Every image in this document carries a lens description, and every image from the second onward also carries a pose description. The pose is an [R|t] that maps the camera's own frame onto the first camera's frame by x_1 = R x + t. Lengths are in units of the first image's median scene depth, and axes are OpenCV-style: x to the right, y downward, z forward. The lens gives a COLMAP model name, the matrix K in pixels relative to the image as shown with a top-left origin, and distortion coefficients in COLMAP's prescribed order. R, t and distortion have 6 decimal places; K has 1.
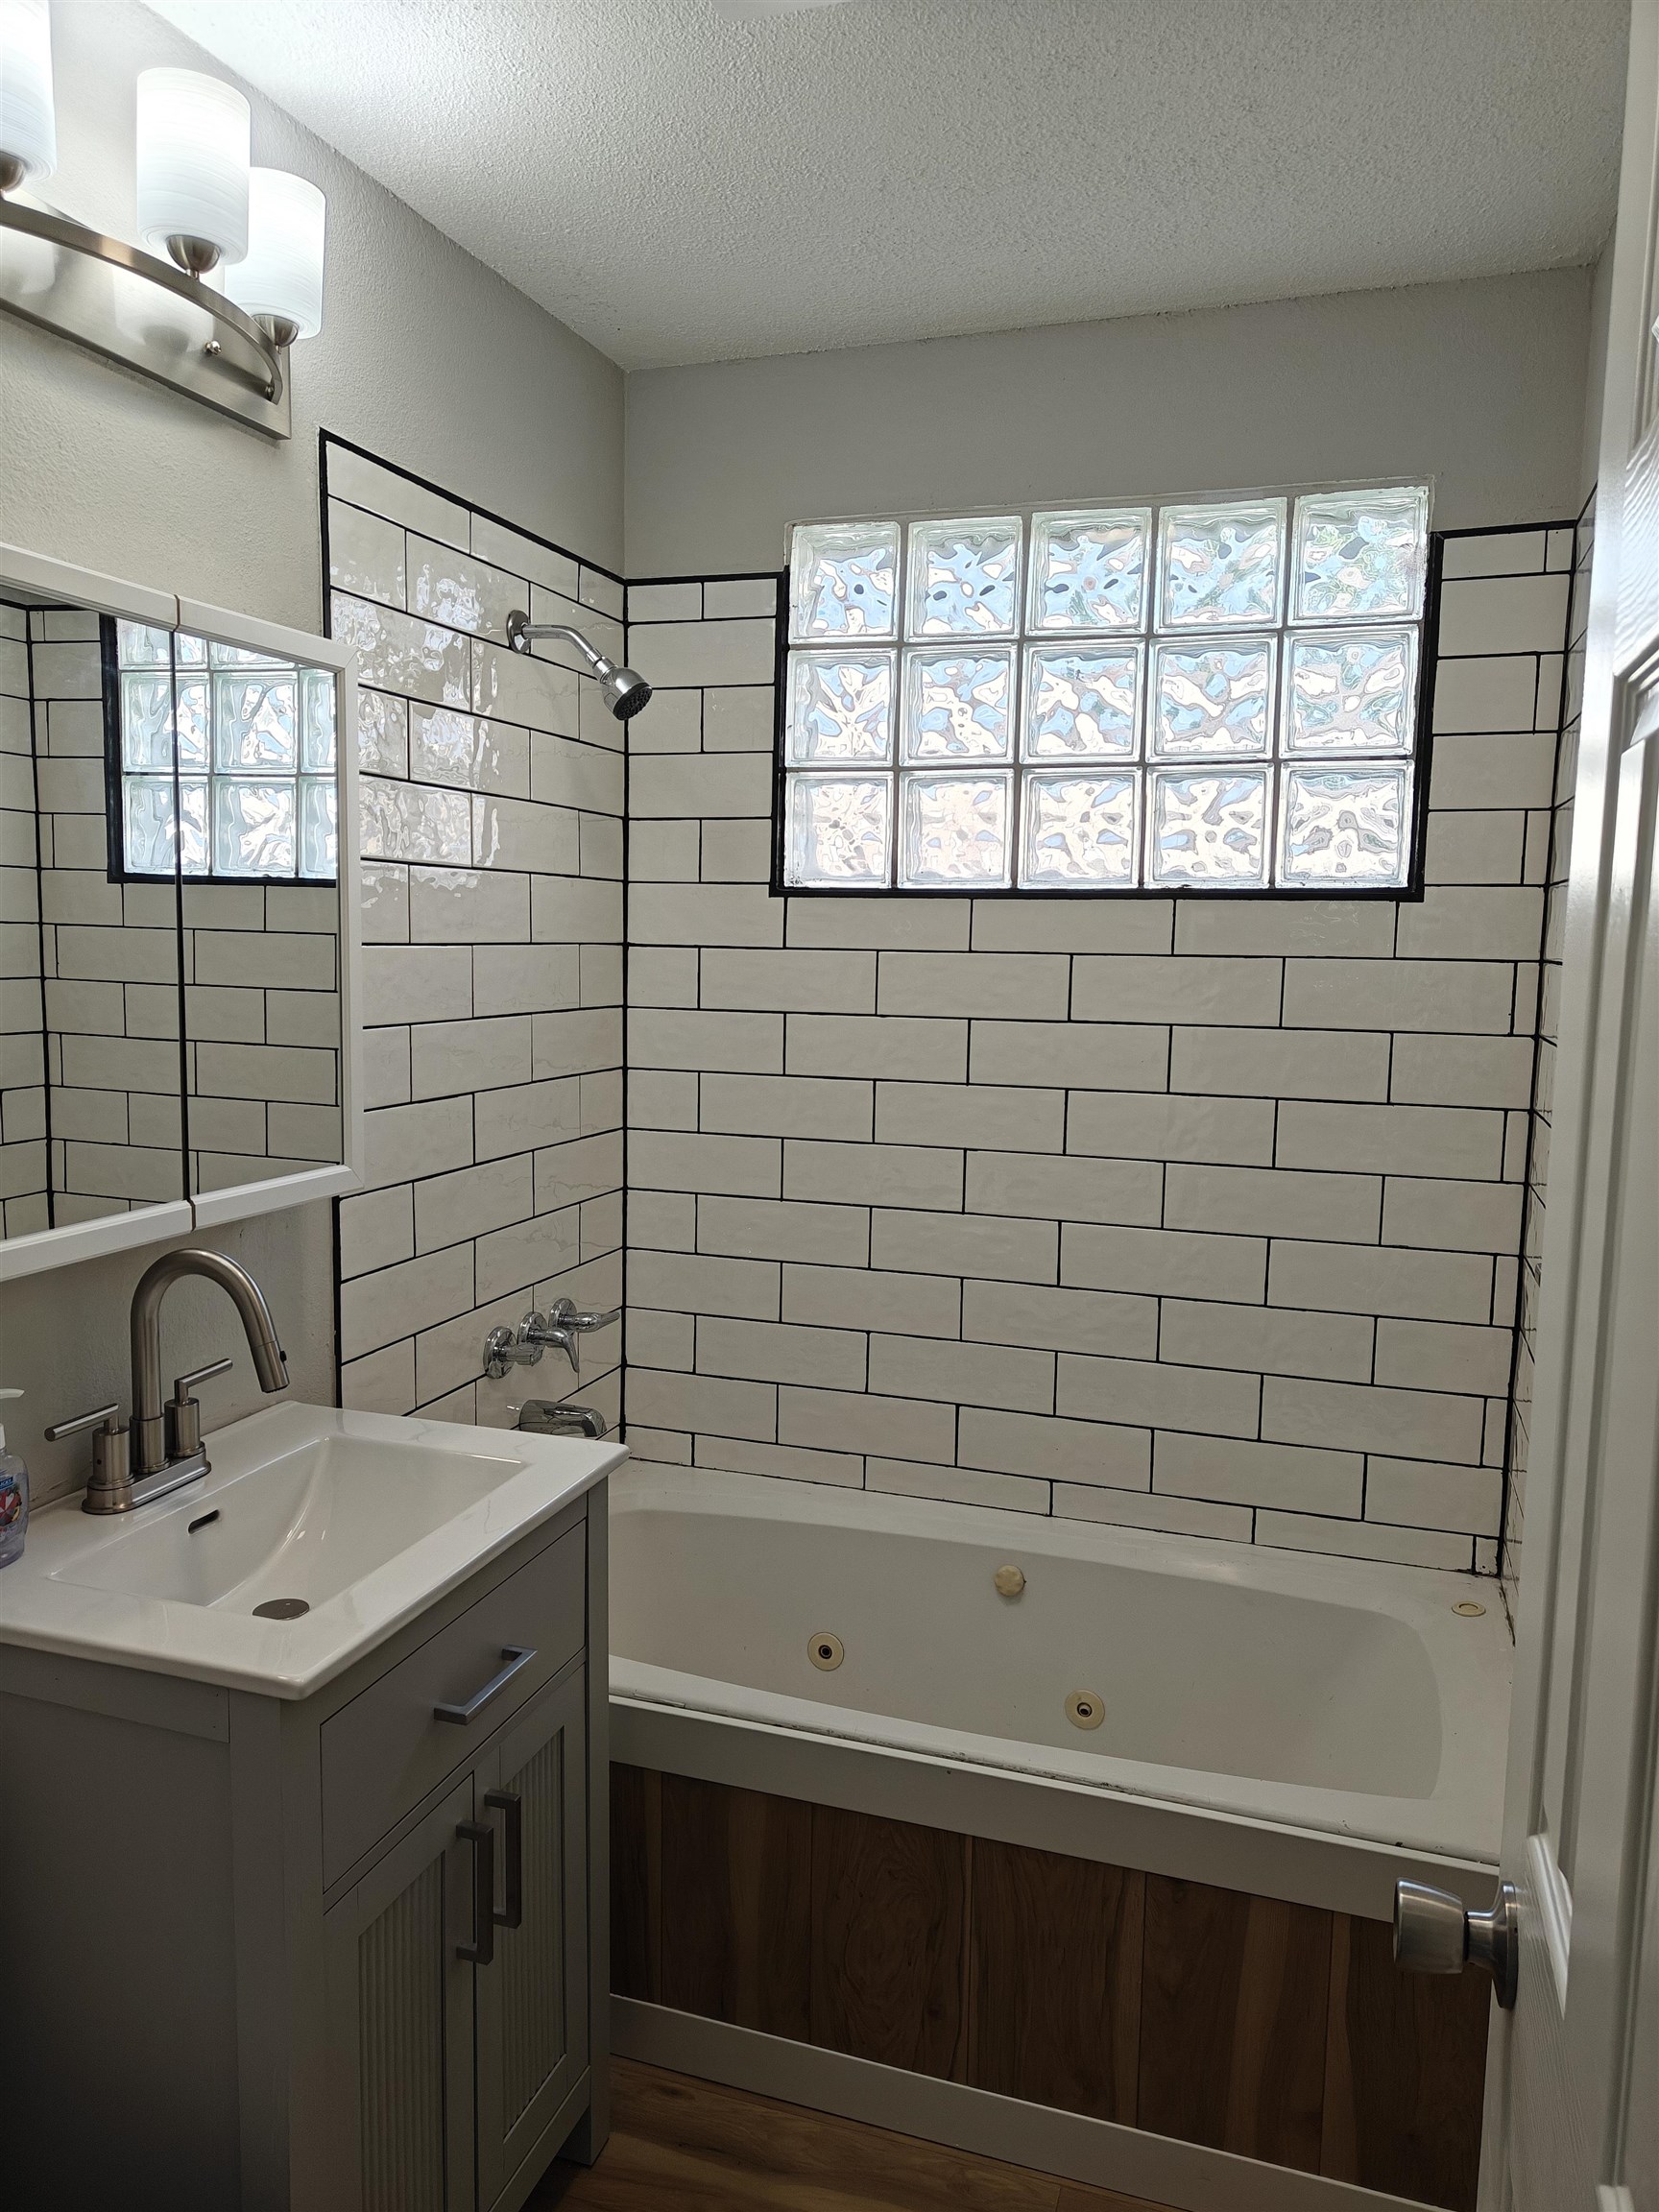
lens RADIAL K [[1536.8, 0, 830.6], [0, 1536.8, 1104.9], [0, 0, 1]] dist [0.009161, -0.005629]
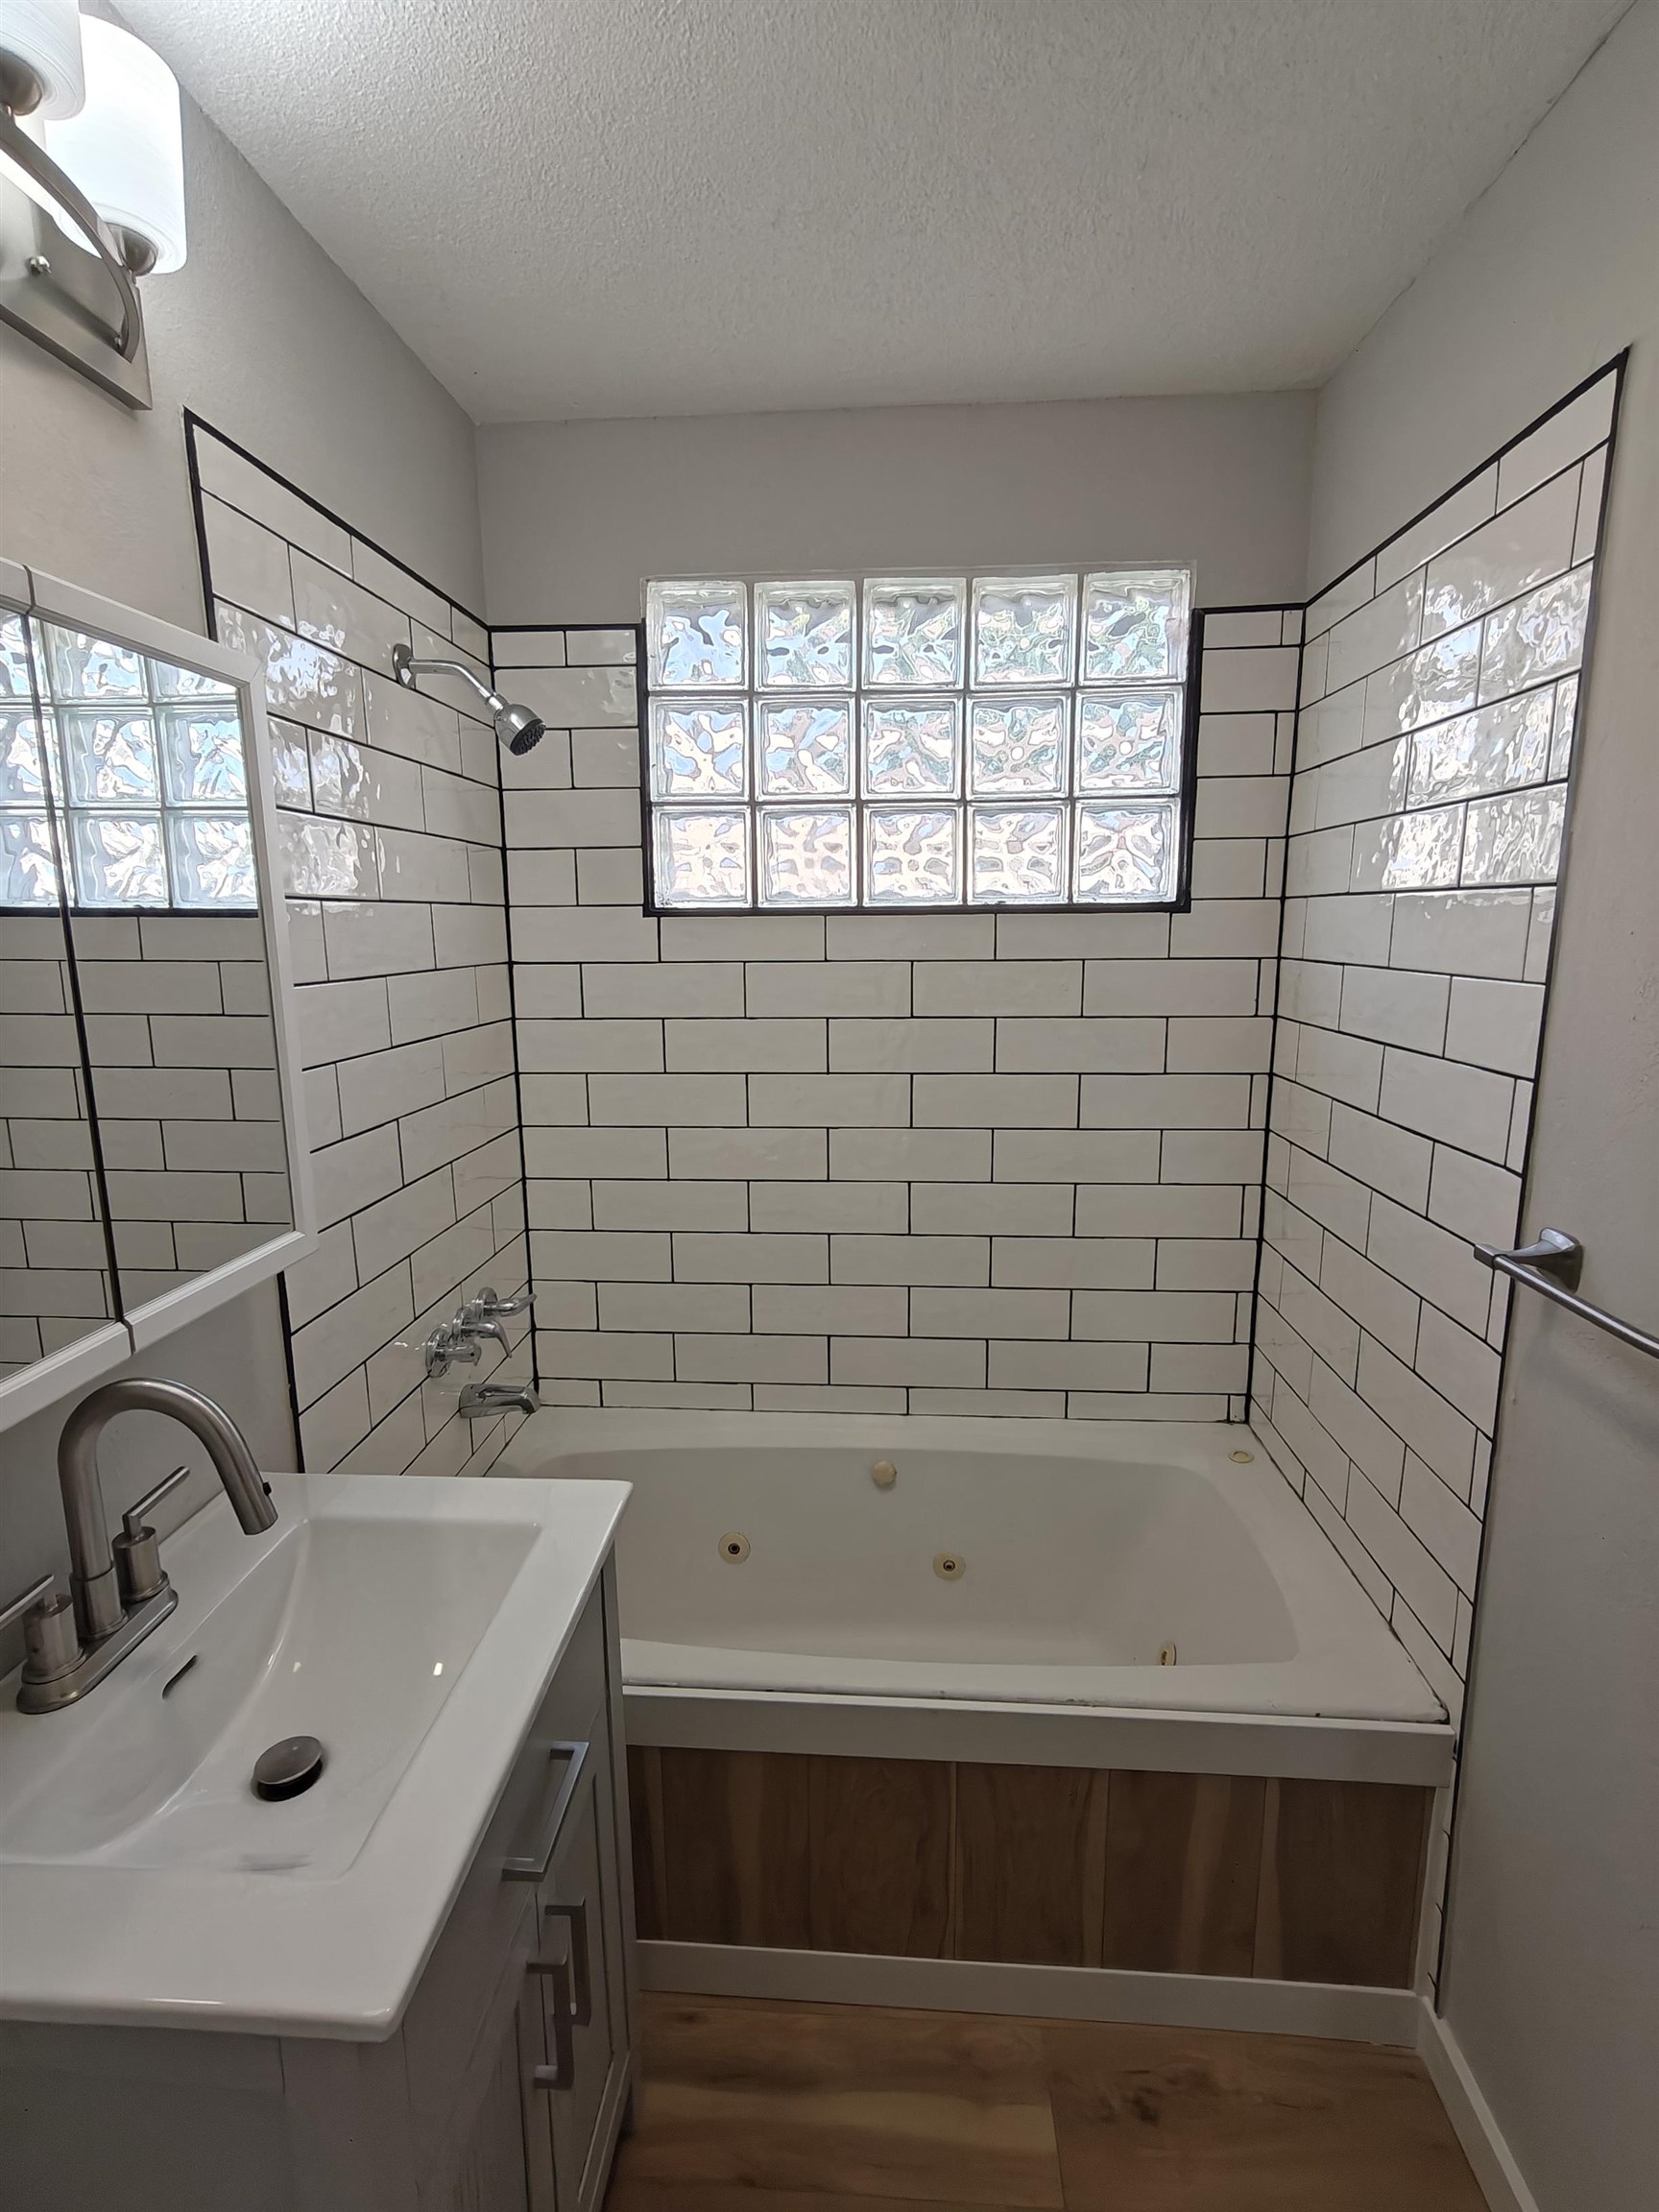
lens RADIAL K [[1026.4, 0, 825.9], [0, 1026.4, 1111.0], [0, 0, 1]] dist [0.000182, 0.001249]
pose [[0.967409, -0.069052, 0.243622, -0.116264], [0.051540, 0.995656, 0.077545, -0.050001], [-0.247918, -0.062462, 0.966765, 0.247150]]
